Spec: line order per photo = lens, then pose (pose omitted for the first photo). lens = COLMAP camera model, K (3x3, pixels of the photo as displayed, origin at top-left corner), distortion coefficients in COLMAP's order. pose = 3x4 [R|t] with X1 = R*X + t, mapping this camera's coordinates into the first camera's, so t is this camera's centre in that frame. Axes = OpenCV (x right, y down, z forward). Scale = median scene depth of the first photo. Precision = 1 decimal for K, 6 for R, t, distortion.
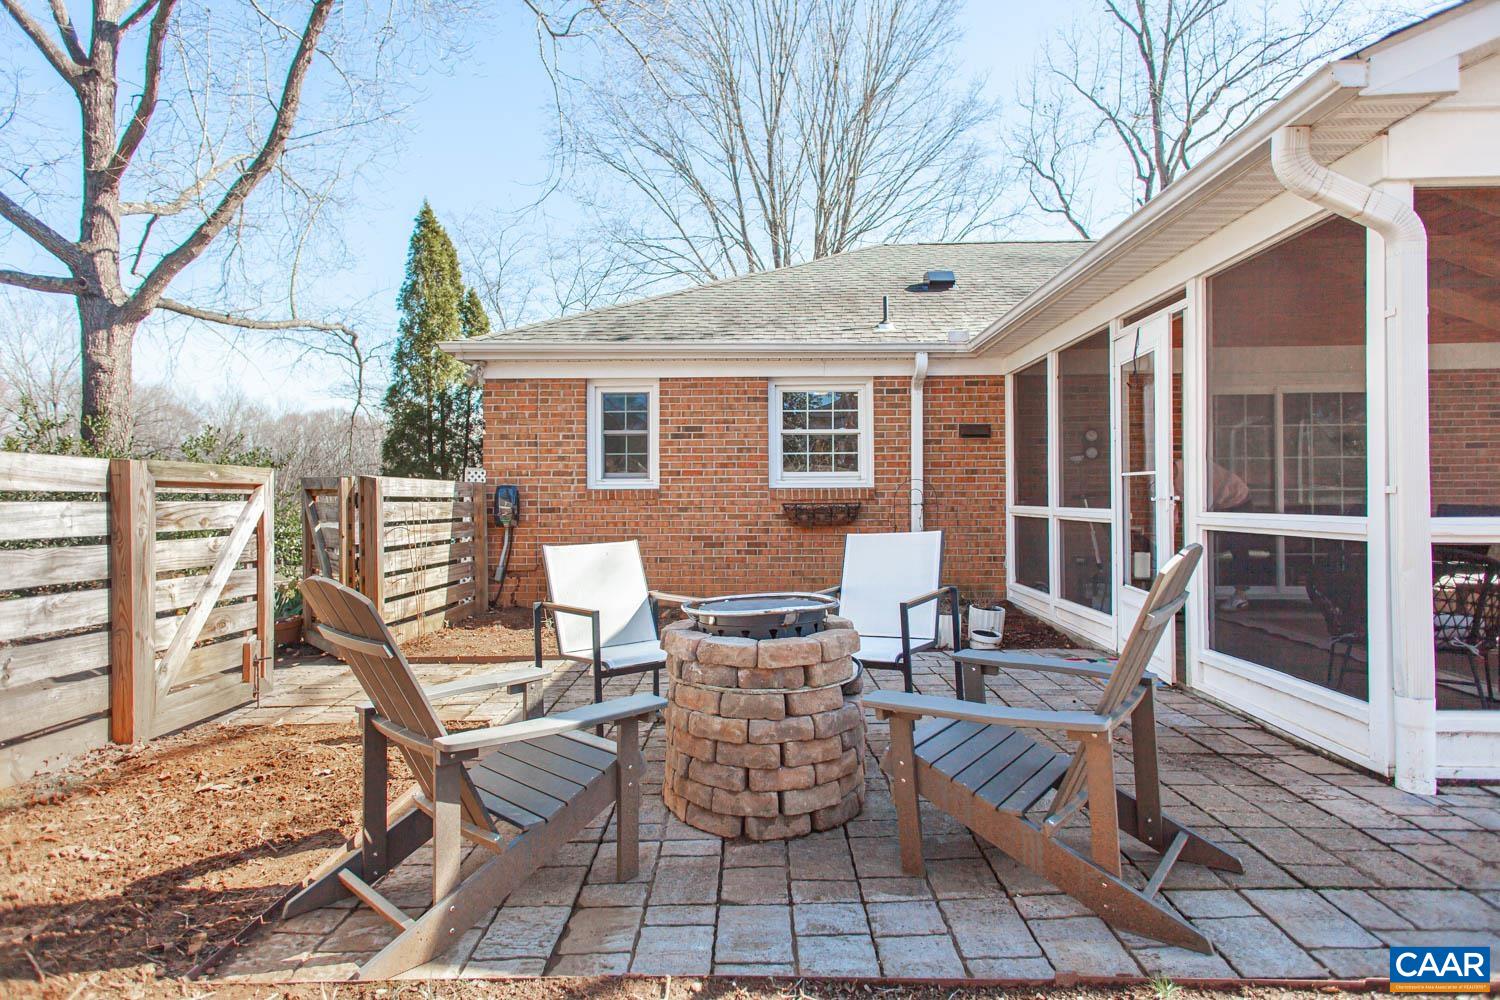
lens RADIAL K [[837.7, 0, 749.4], [0, 837.7, 491.6], [0, 0, 1]] dist [0.022876, -0.000632]
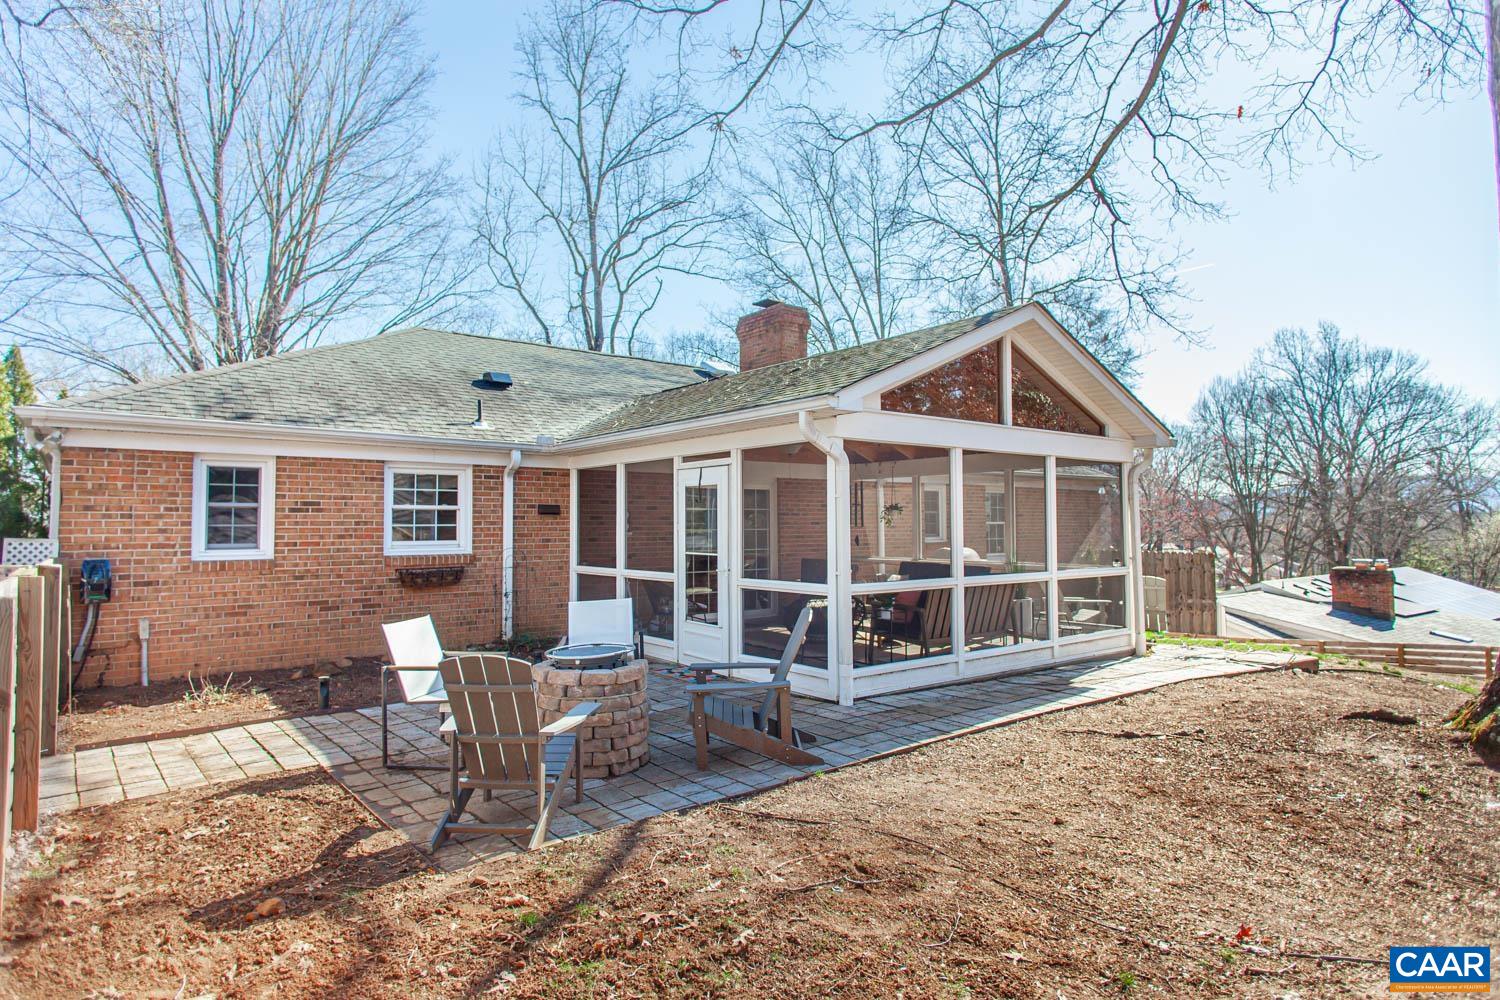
lens RADIAL K [[837.7, 0, 749.4], [0, 837.7, 491.6], [0, 0, 1]] dist [0.022876, -0.000632]
pose [[0.768676, 0.028091, 0.639021, -0.333474], [-0.004626, 0.999253, -0.038361, -0.051004], [-0.639621, 0.026531, 0.768232, -0.220980]]
